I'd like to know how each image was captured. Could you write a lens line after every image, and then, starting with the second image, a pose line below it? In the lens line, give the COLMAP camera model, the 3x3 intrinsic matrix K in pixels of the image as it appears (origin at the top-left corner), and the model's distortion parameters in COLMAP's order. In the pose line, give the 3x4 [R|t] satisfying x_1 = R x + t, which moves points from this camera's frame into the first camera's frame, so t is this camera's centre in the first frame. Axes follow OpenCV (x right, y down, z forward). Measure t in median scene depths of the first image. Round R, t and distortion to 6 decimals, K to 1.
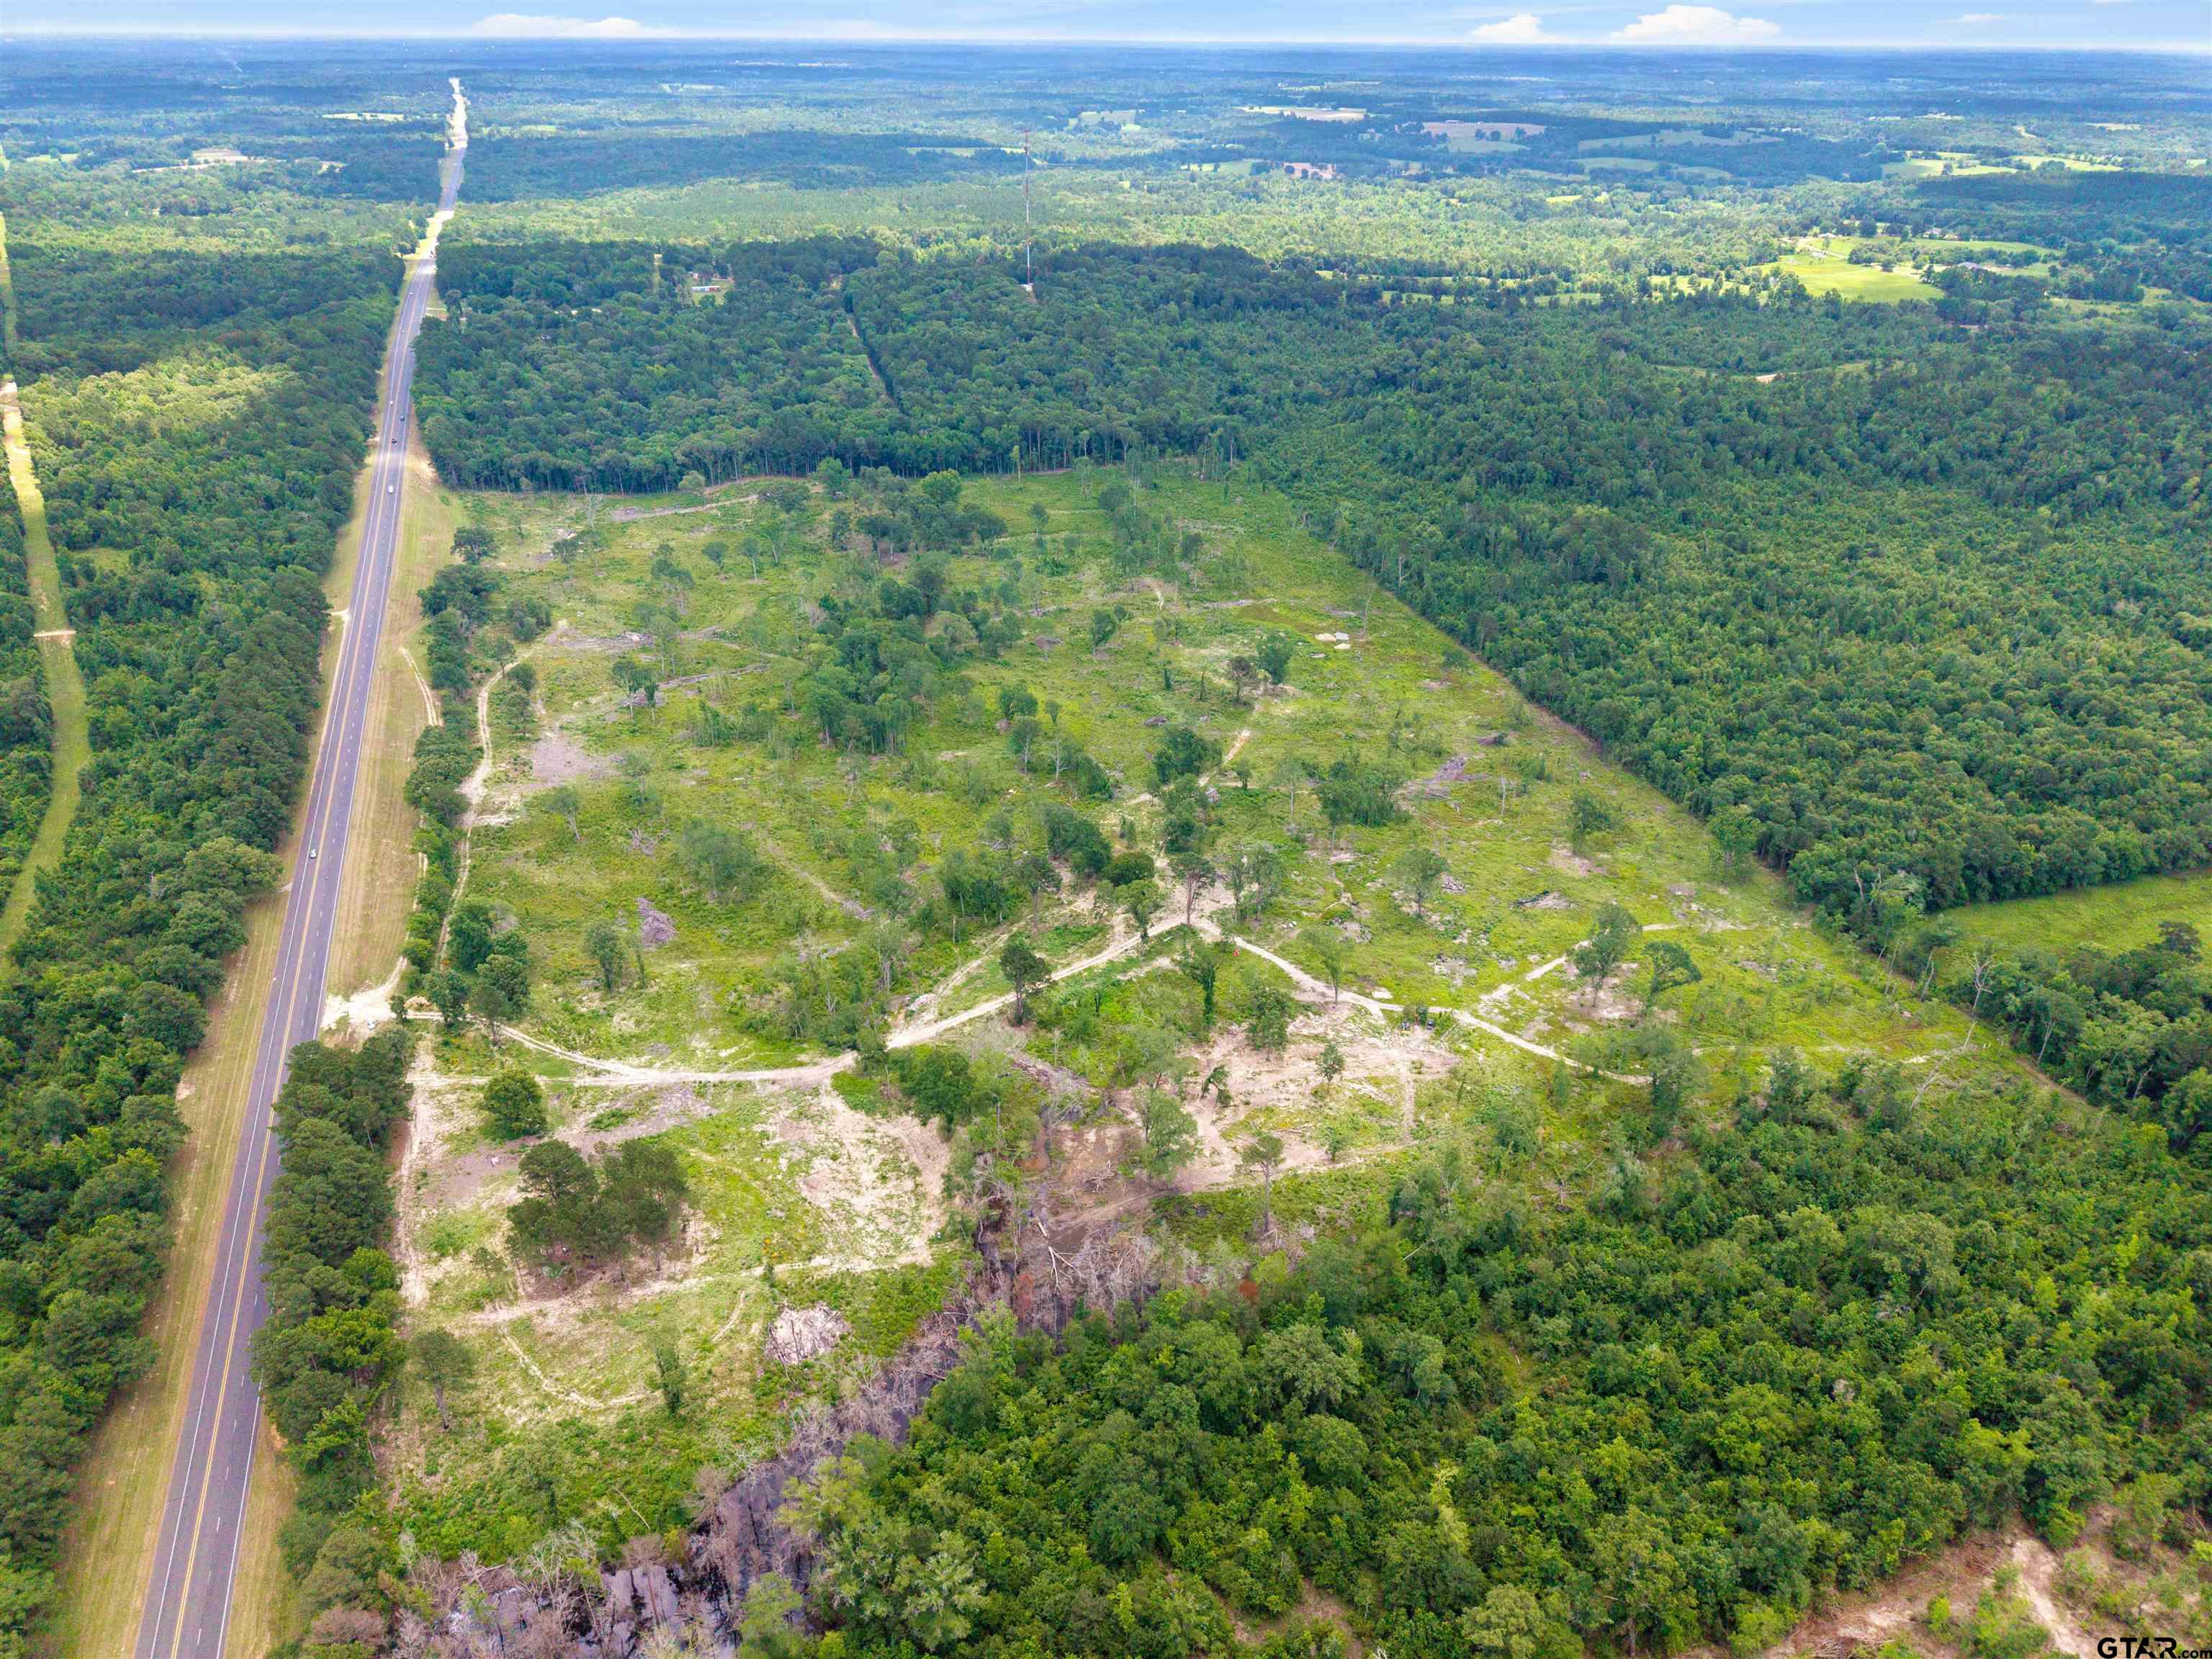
lens RADIAL K [[1480.7, 0, 1100.3], [0, 1480.7, 825.2], [0, 0, 1]] dist [0.020672, -0.017188]
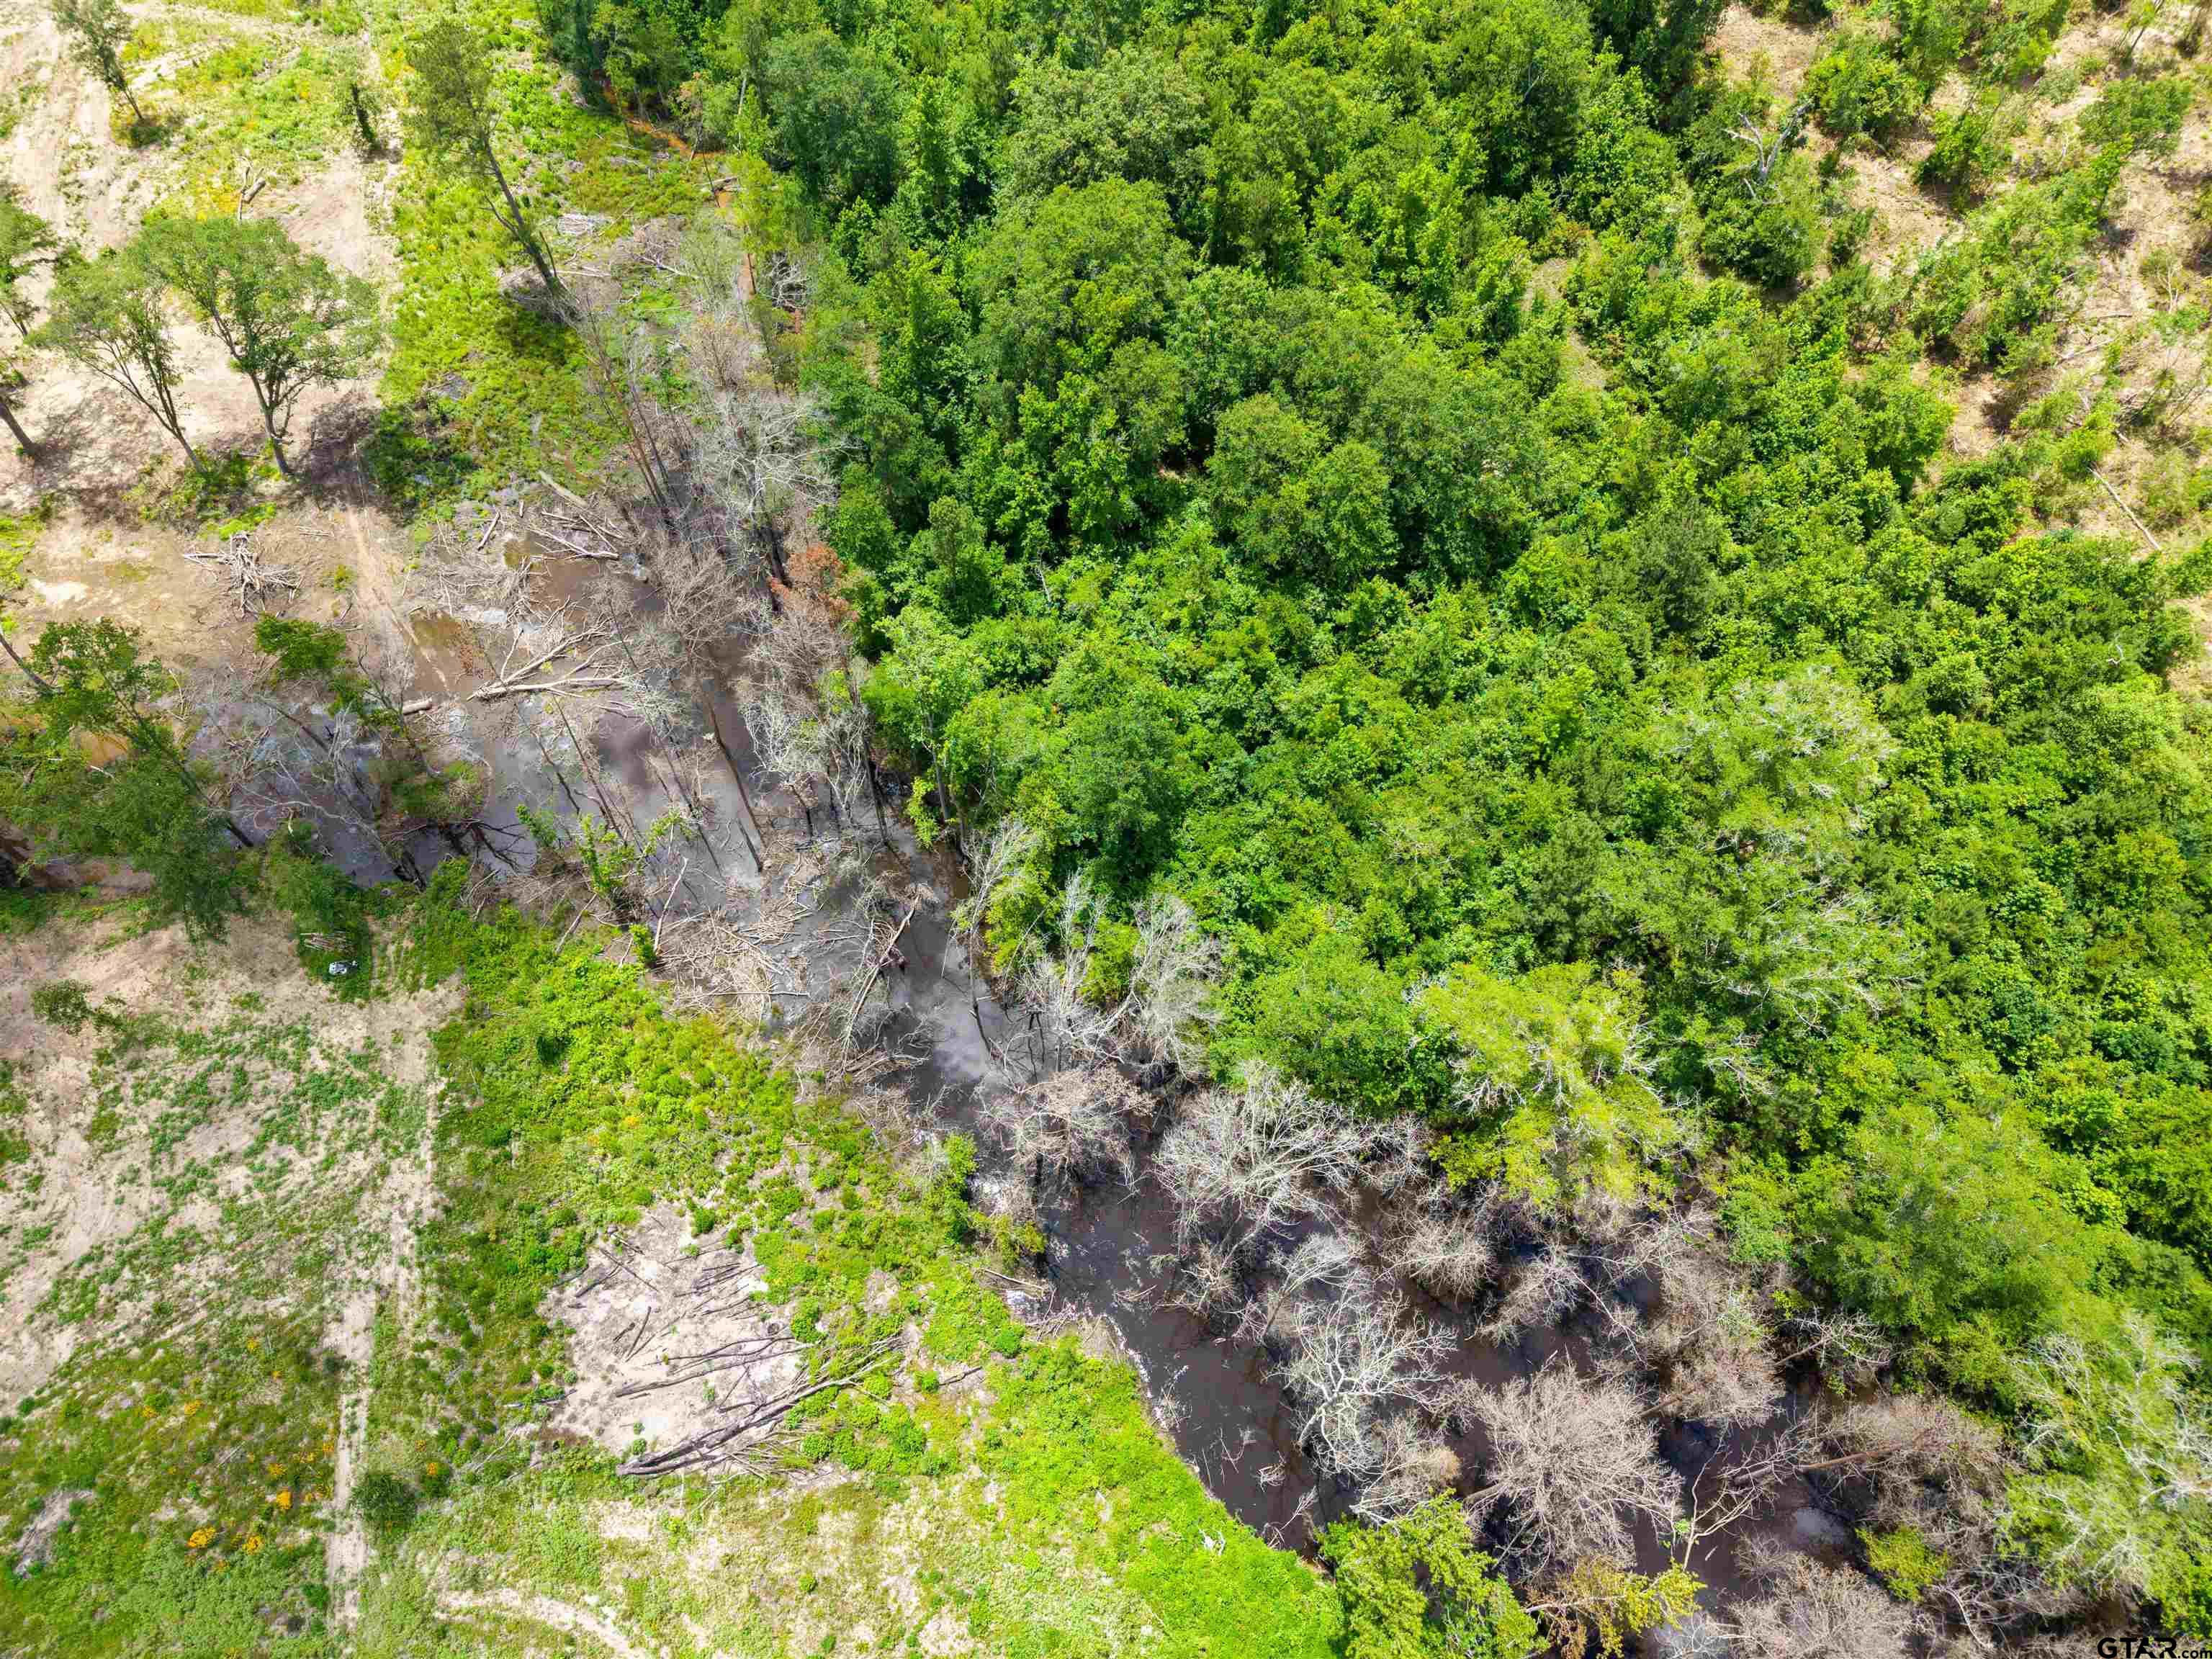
lens RADIAL K [[1480.7, 0, 1106.5], [0, 1480.7, 827.4], [0, 0, 1]] dist [0.020672, -0.017188]
pose [[0.047993, -0.859689, 0.508558, -0.205712], [0.468344, 0.469075, 0.748747, 0.086868], [-0.882242, 0.202246, 0.425142, 0.617987]]
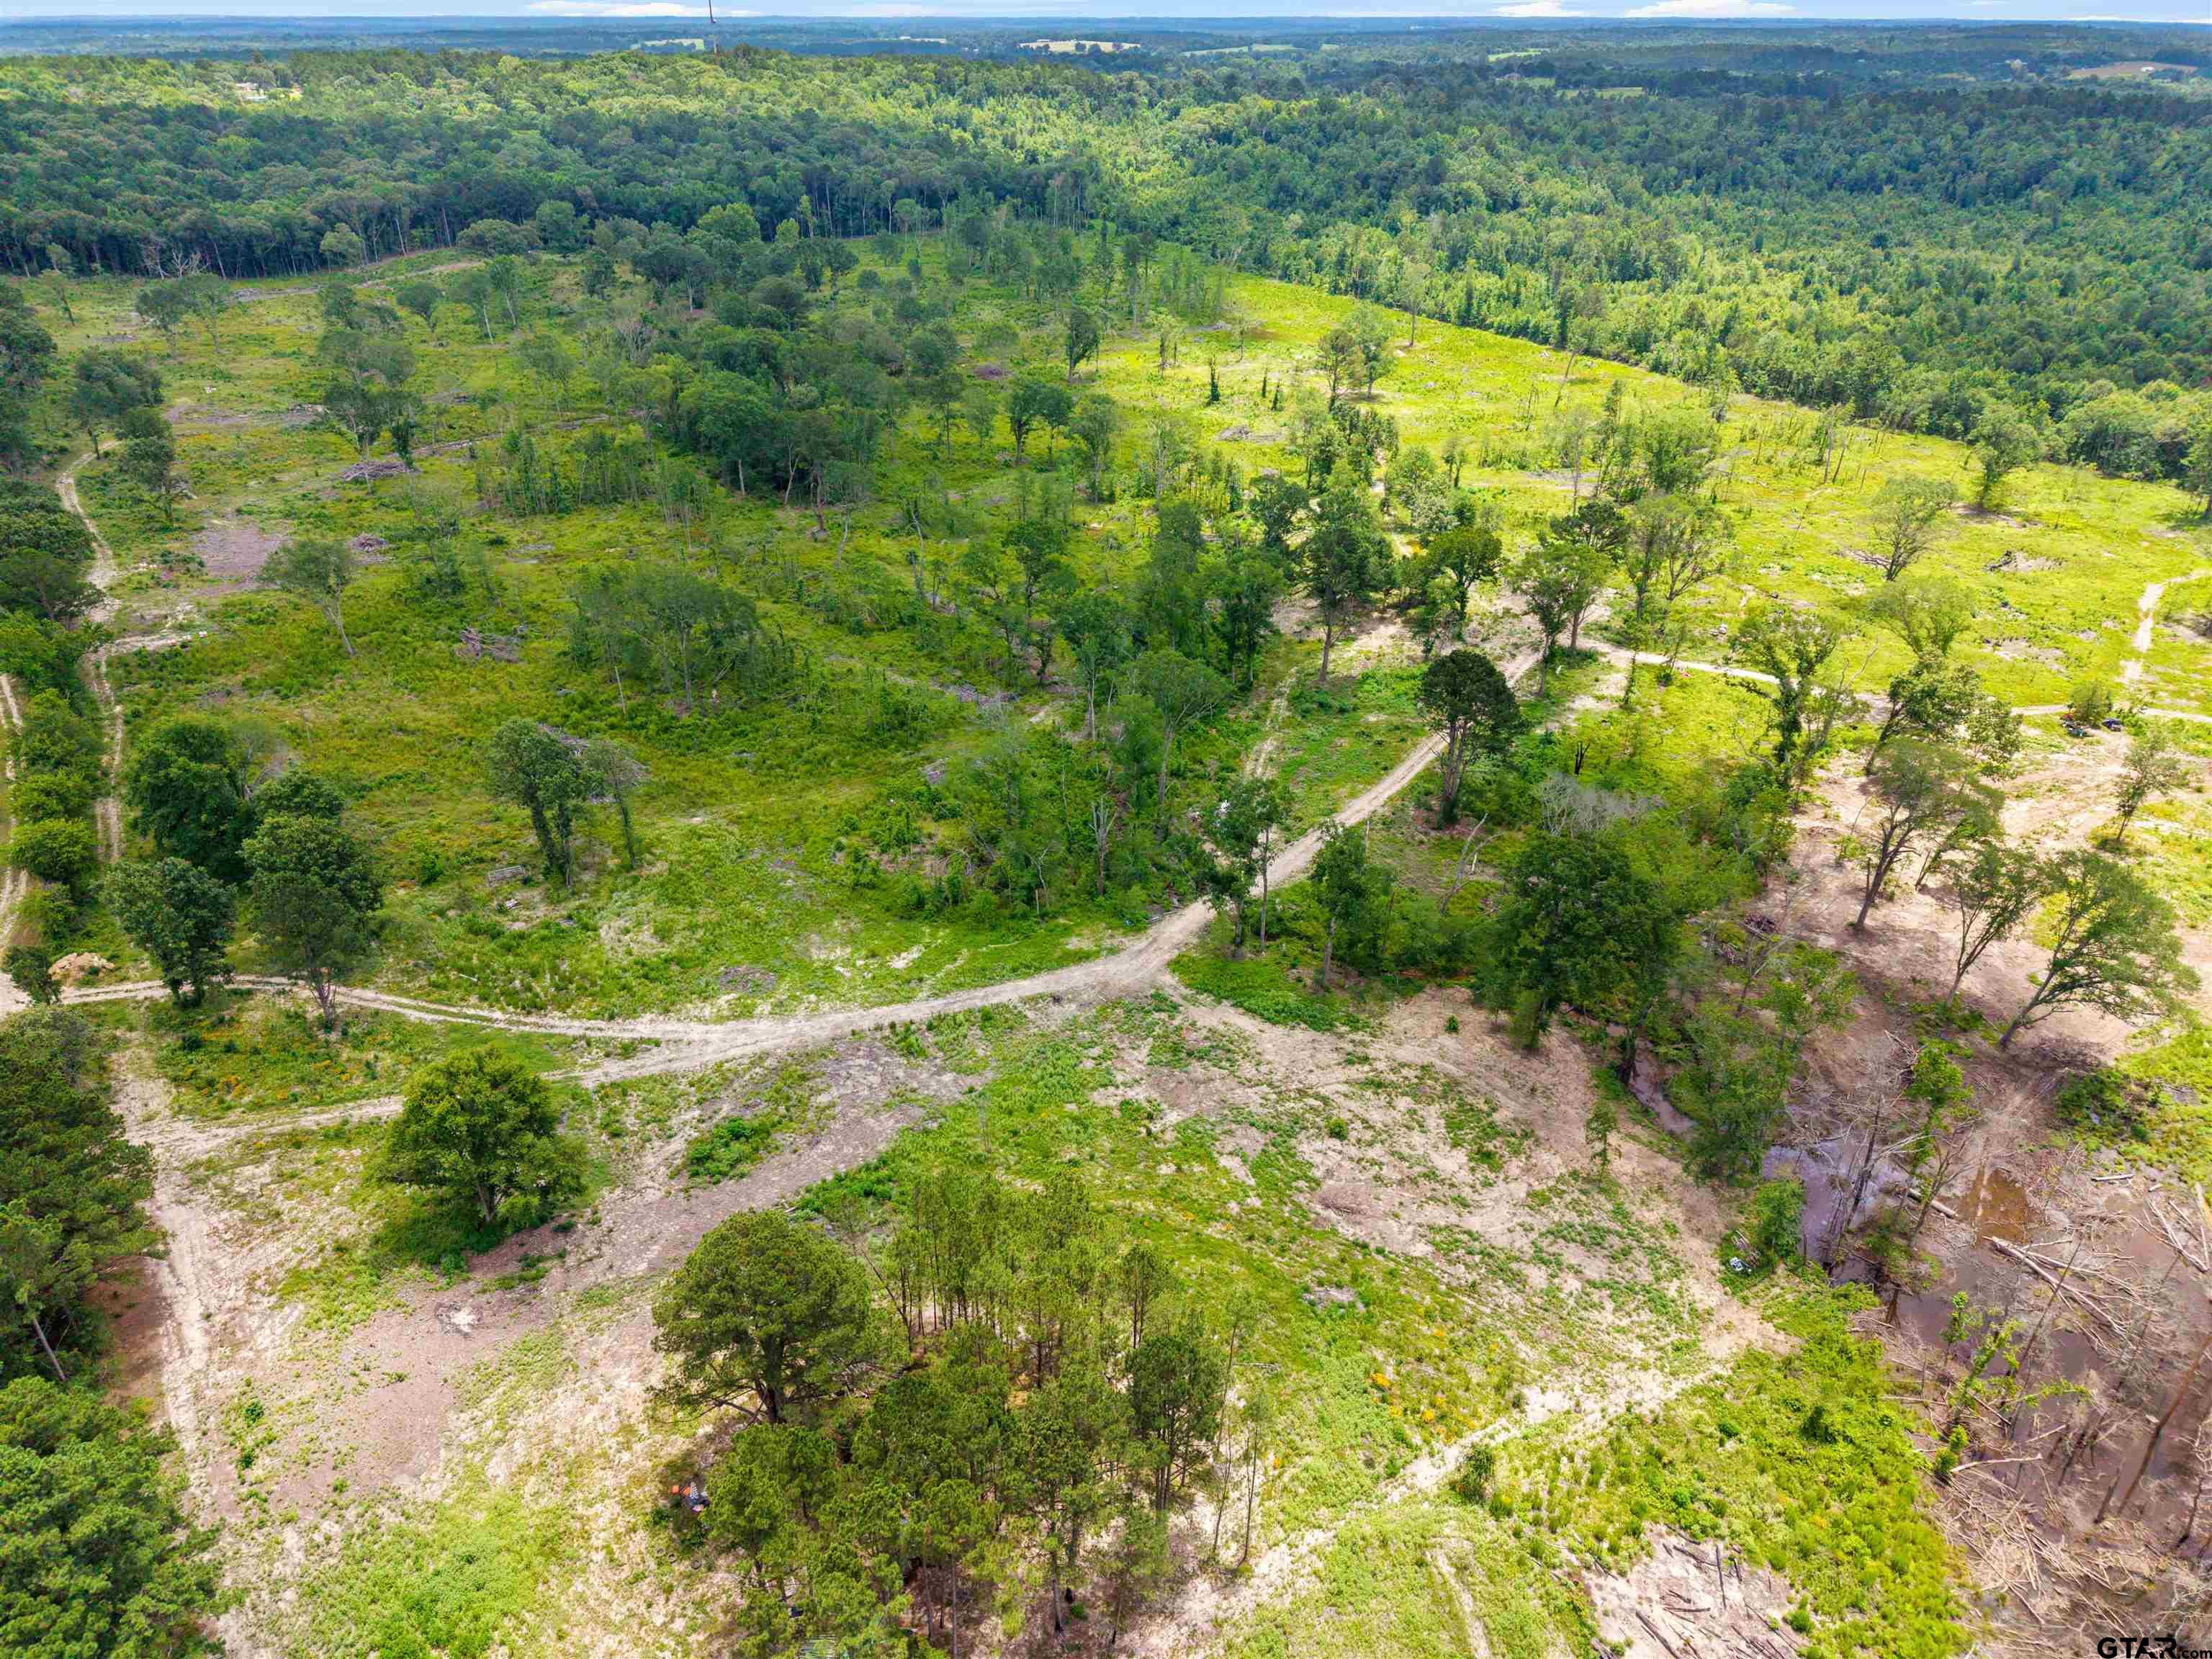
lens RADIAL K [[1480.7, 0, 1113.0], [0, 1480.7, 830.4], [0, 0, 1]] dist [0.020672, -0.017188]
pose [[0.960449, -0.136554, 0.242672, -0.300061], [0.132112, 0.990632, 0.034566, 0.110866], [-0.245119, -0.001139, 0.969492, 0.573221]]
